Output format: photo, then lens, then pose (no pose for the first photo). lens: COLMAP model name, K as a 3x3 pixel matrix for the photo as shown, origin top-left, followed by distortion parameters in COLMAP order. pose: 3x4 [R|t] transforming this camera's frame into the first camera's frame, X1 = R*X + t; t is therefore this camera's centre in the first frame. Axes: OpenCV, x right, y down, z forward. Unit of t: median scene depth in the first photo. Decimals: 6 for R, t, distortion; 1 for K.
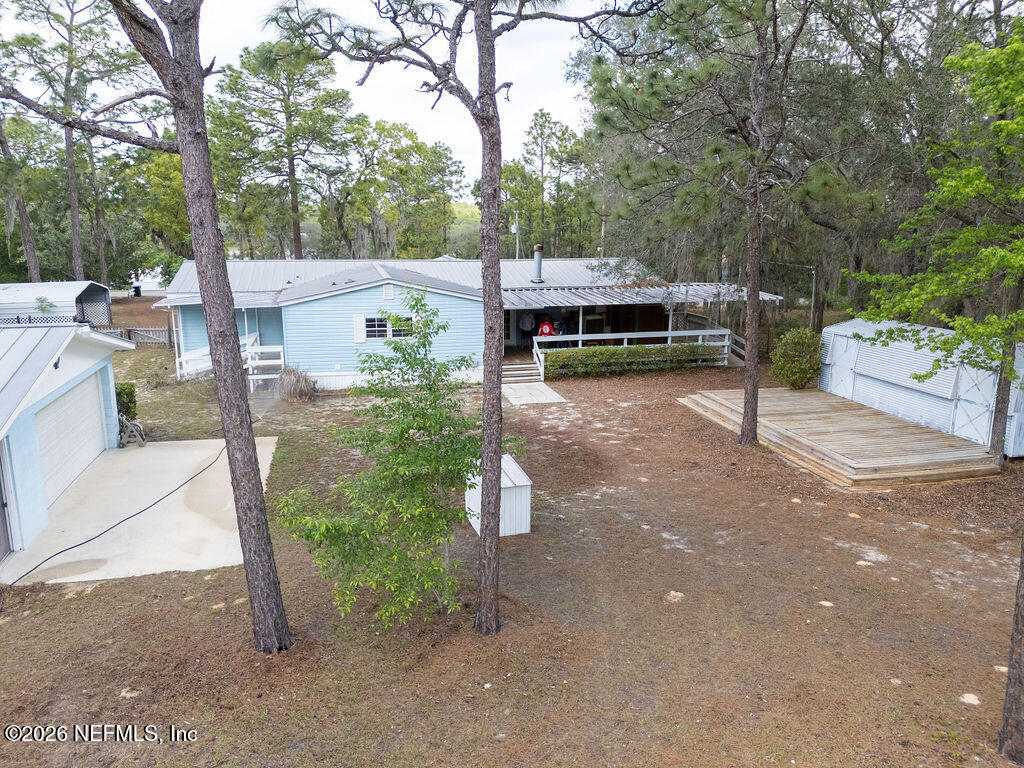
lens RADIAL K [[751.1, 0, 503.5], [0, 751.1, 383.8], [0, 0, 1]] dist [0.074320, -0.074193]
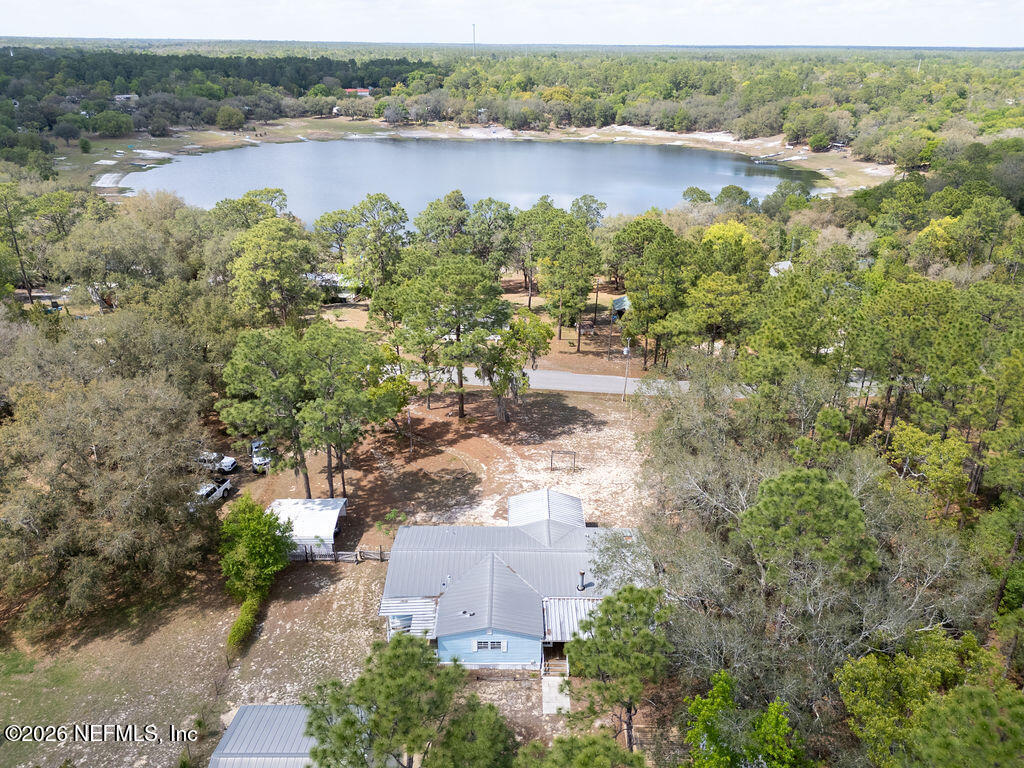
lens RADIAL K [[751.1, 0, 510.0], [0, 751.1, 386.2], [0, 0, 1]] dist [0.074320, -0.074193]
pose [[0.975446, 0.093033, -0.199627, 0.318456], [-0.049651, 0.975960, 0.212221, -1.592597], [0.214571, -0.197098, 0.956615, -1.016797]]
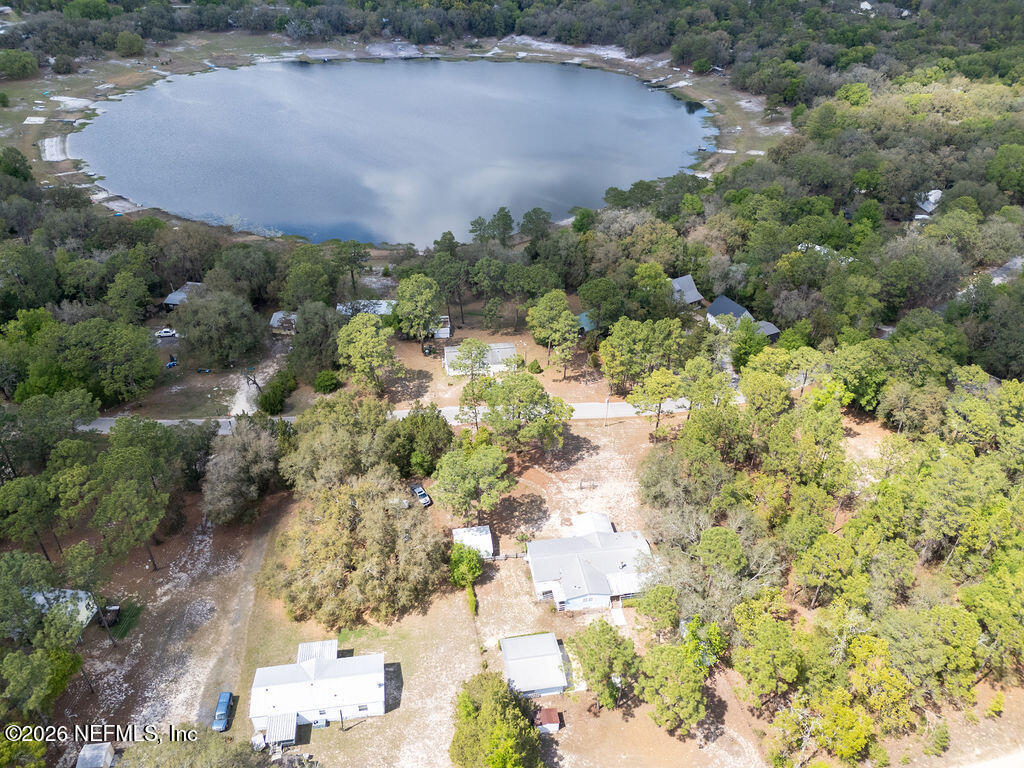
lens RADIAL K [[751.1, 0, 511.6], [0, 751.1, 387.5], [0, 0, 1]] dist [0.074320, -0.074193]
pose [[0.998024, 0.044420, -0.044441, -0.641354], [-0.023931, 0.922680, 0.384822, -4.117595], [0.058098, -0.382999, 0.921920, -3.748059]]
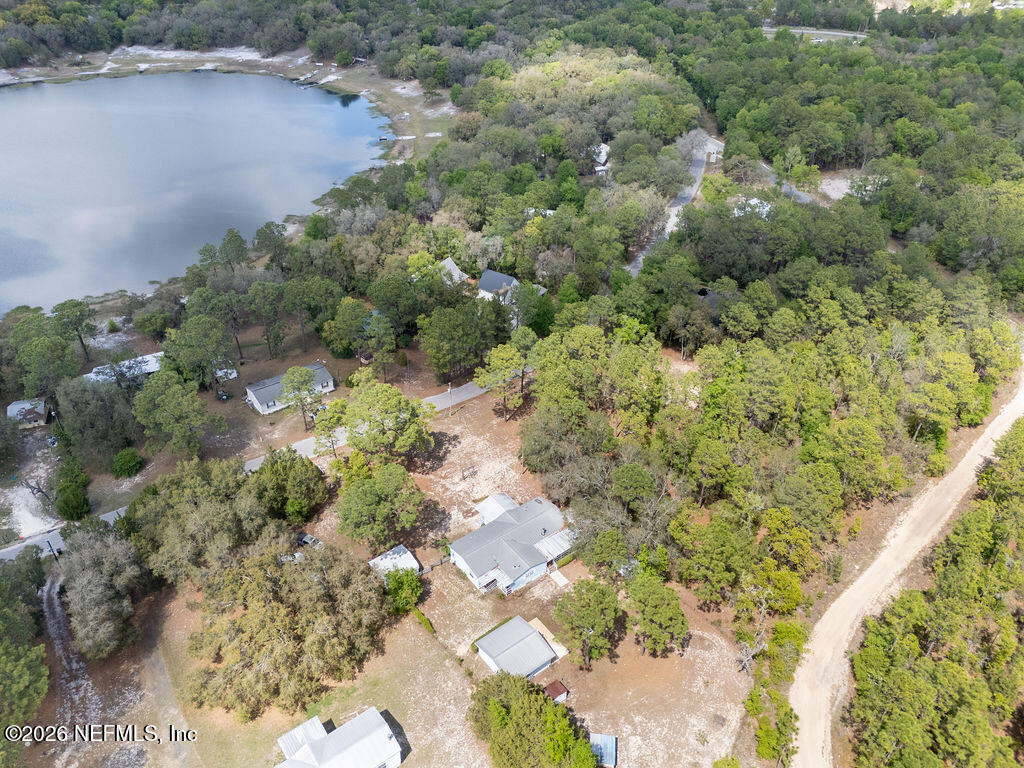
lens RADIAL K [[751.1, 0, 514.1], [0, 751.1, 385.9], [0, 0, 1]] dist [0.074320, -0.074193]
pose [[0.908260, -0.235699, 0.345702, -2.186404], [0.083411, 0.911649, 0.402417, -4.183832], [-0.410008, -0.336664, 0.847674, -3.495640]]
